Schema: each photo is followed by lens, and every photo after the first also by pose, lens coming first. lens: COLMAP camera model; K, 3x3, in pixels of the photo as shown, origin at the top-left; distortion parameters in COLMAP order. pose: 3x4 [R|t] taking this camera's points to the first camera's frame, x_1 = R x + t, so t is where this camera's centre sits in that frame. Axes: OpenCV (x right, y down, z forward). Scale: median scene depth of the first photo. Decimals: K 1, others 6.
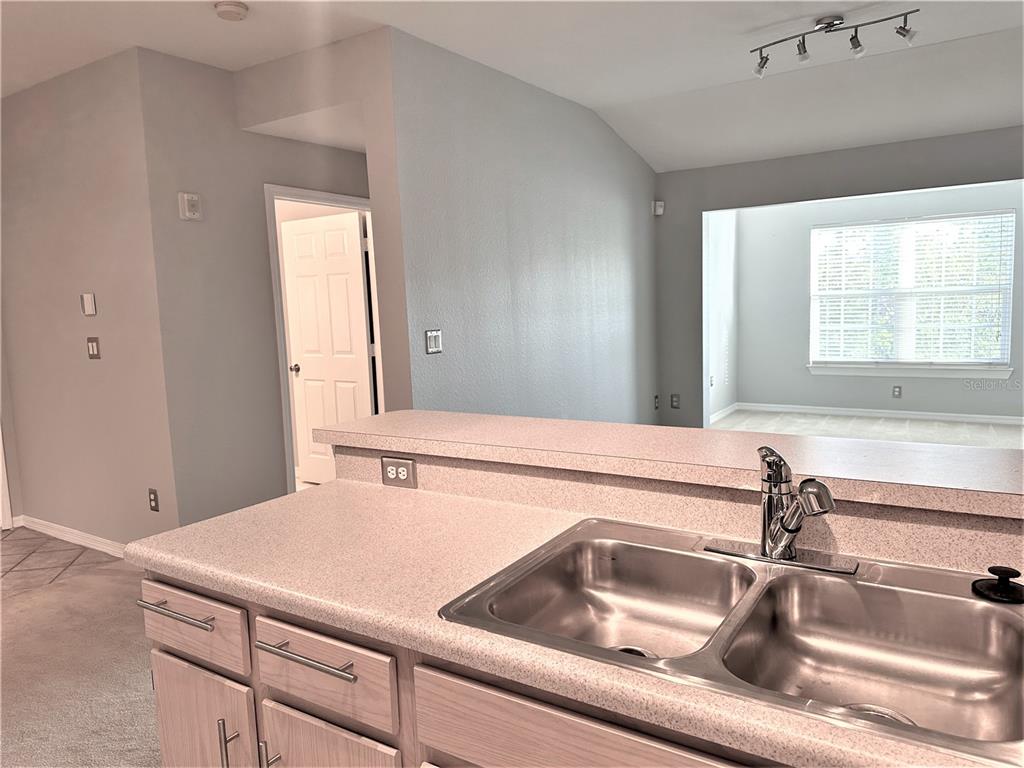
lens RADIAL K [[722.0, 0, 514.3], [0, 722.0, 382.6], [0, 0, 1]] dist [0.064190, -0.070113]
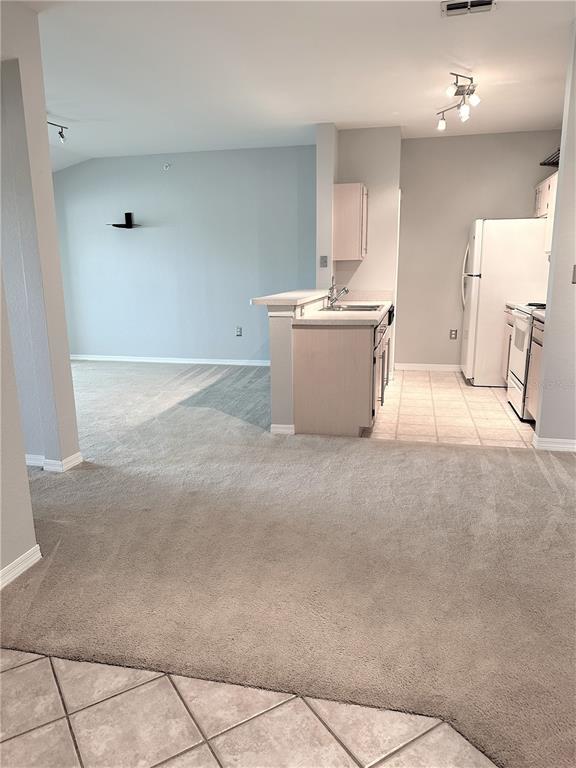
lens RADIAL K [[537.2, 0, 291.2], [0, 537.2, 387.3], [0, 0, 1]] dist [0.124770, -0.173570]
pose [[-0.339161, -0.161150, 0.926823, -1.174391], [0.133662, 0.966968, 0.217043, -0.029965], [-0.931184, 0.197493, -0.306418, 0.936750]]
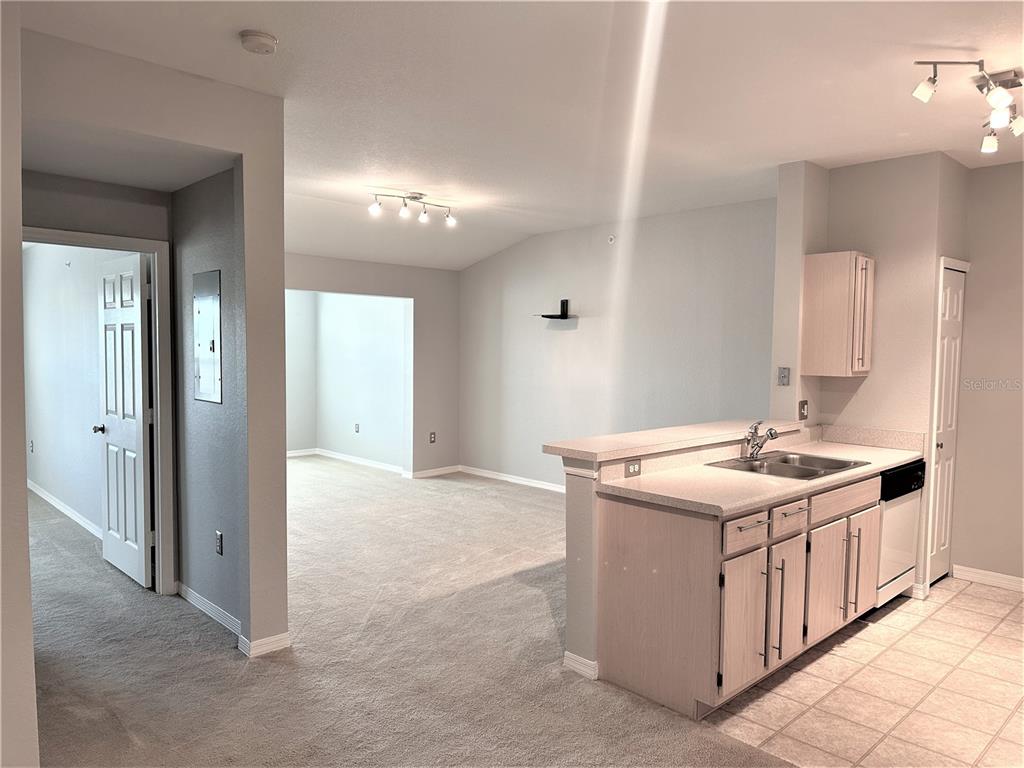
lens RADIAL K [[714.5, 0, 520.1], [0, 714.5, 393.1], [0, 0, 1]] dist [0.114866, -0.168310]
pose [[0.223187, -0.023750, 0.974486, -1.019711], [0.094195, 0.995550, 0.002690, -0.047826], [-0.970214, 0.091192, 0.224431, 0.452714]]
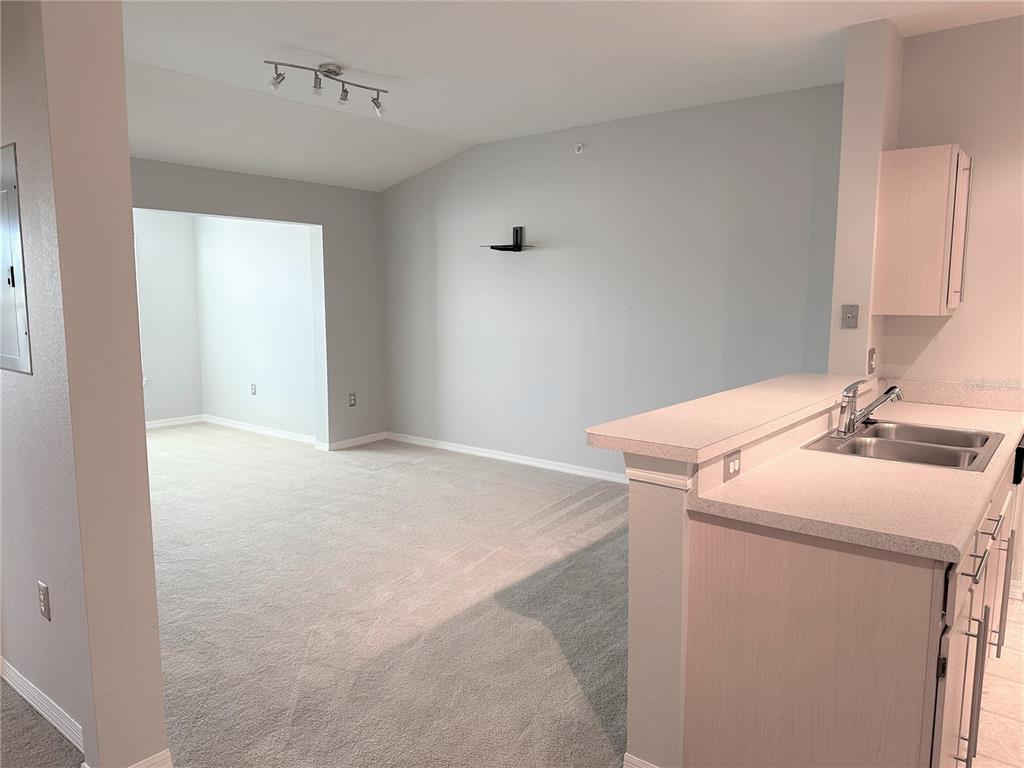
lens RADIAL K [[716.3, 0, 512.0], [0, 716.3, 384.0], [0, 0, 1]] dist [0.124770, -0.173570]
pose [[0.095039, -0.086997, 0.991665, -0.679026], [0.109805, 0.991011, 0.076416, -0.064836], [-0.989399, 0.101627, 0.103738, 0.636755]]
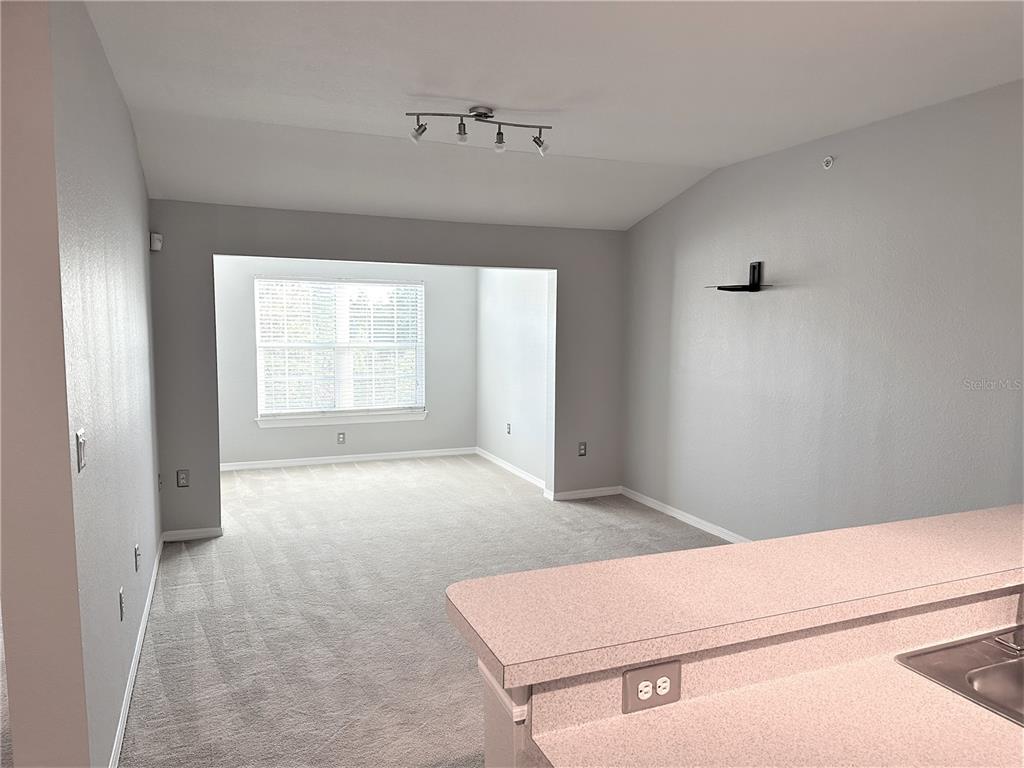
lens RADIAL K [[714.5, 0, 520.1], [0, 714.5, 393.1], [0, 0, 1]] dist [0.114866, -0.168310]
pose [[0.561275, -0.042415, 0.826542, -0.410032], [0.067349, 0.997715, 0.005464, -0.084955], [-0.824884, 0.052600, 0.562849, 0.373309]]
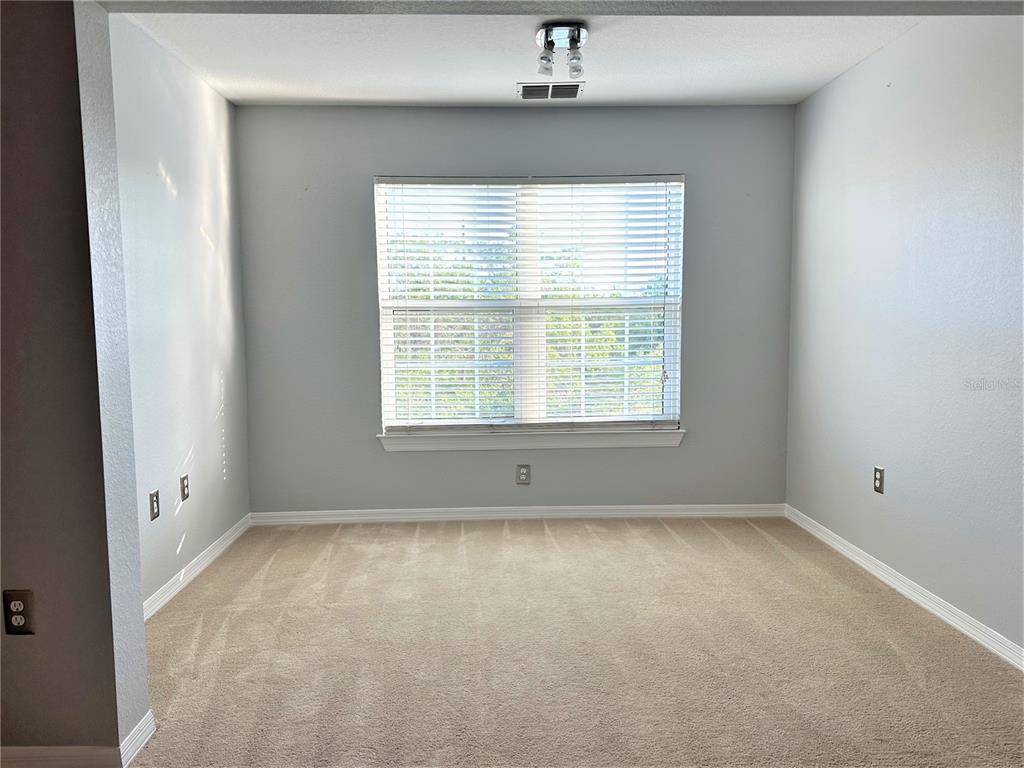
lens RADIAL K [[723.4, 0, 508.4], [0, 723.4, 383.0], [0, 0, 1]] dist [0.129356, -0.171302]
pose [[0.820684, -0.020968, 0.570997, 0.371431], [0.047511, 0.998370, -0.031626, -0.087823], [-0.569404, 0.053084, 0.820342, 1.068675]]
